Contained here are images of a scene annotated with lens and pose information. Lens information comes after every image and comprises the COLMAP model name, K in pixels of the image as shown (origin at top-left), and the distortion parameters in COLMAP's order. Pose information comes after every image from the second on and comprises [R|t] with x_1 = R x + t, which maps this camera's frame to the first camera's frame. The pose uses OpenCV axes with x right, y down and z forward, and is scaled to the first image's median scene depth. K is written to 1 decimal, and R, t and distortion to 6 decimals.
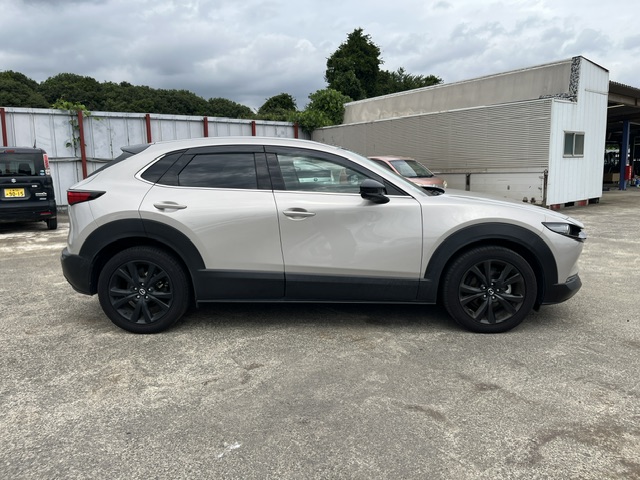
lens RADIAL K [[477.9, 0, 311.2], [0, 477.9, 223.3], [0, 0, 1]] dist [-0.009614, -0.002752]
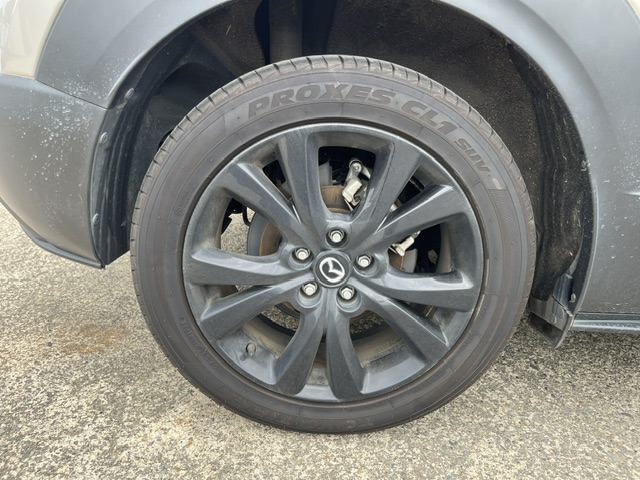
lens RADIAL K [[486.1, 0, 320.0], [0, 486.1, 240.0], [0, 0, 1]] dist [0.074628, -0.101698]
pose [[0.996650, 0.067415, 0.046297, -0.372580], [-0.075777, 0.974160, 0.212769, 0.080554], [-0.030757, -0.215565, 0.976005, 0.779828]]
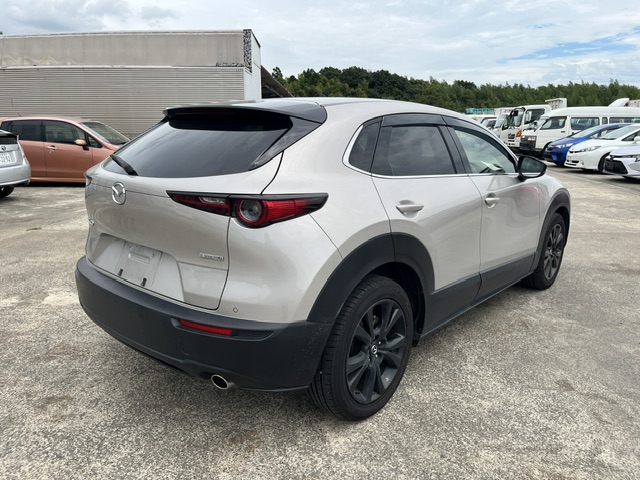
lens RADIAL K [[486.1, 0, 320.0], [0, 486.1, 240.0], [0, 0, 1]] dist [0.074628, -0.101698]
pose [[0.639045, -0.145102, 0.755358, -0.856887], [0.069167, 0.988907, 0.131450, -0.085813], [-0.766053, -0.031757, 0.641993, 0.649815]]
